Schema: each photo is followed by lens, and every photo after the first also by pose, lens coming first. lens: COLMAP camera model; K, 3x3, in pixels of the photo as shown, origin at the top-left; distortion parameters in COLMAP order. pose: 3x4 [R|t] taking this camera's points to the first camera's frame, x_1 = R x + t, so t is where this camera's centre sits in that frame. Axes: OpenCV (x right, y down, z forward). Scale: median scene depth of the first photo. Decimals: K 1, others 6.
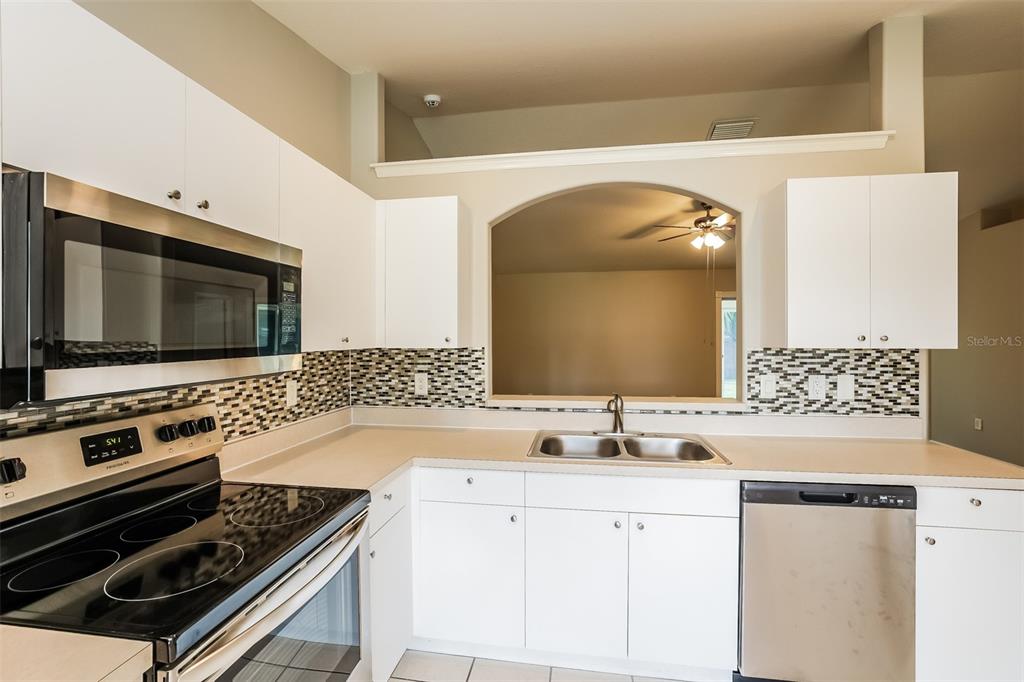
lens RADIAL K [[446.4, 0, 511.9], [0, 446.4, 340.7], [0, 0, 1]] dist [-0.025904, 0.001868]
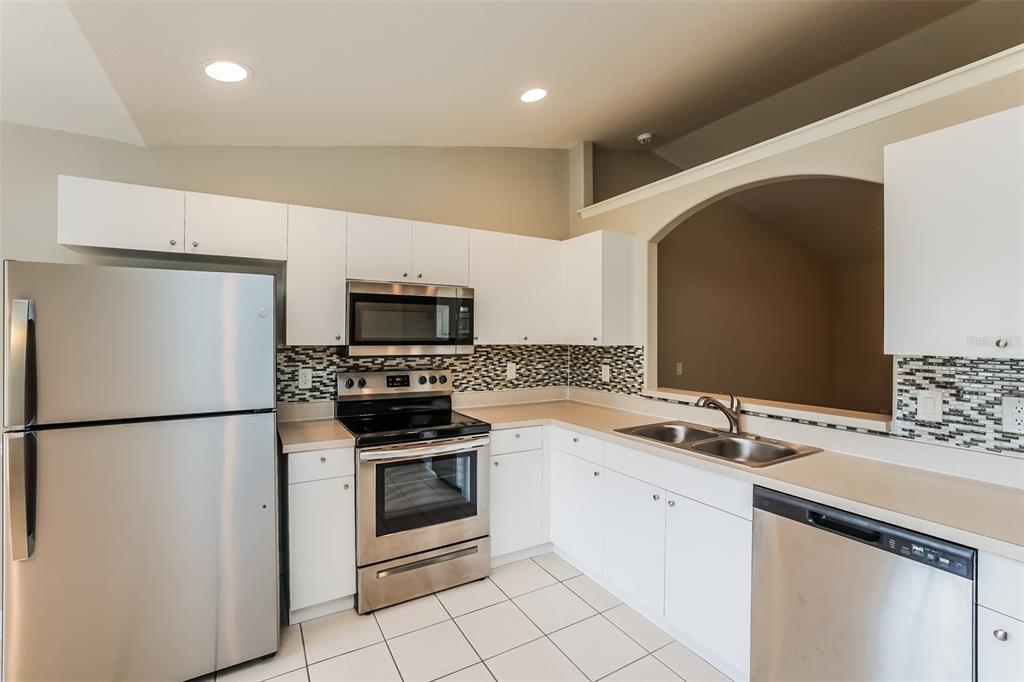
lens RADIAL K [[446.4, 0, 511.8], [0, 446.4, 339.3], [0, 0, 1]] dist [-0.025904, 0.001868]
pose [[0.636315, 0.012370, -0.771330, 0.698892], [-0.014802, 0.999883, 0.003824, -0.003198], [0.771287, 0.008984, 0.636424, -0.036347]]
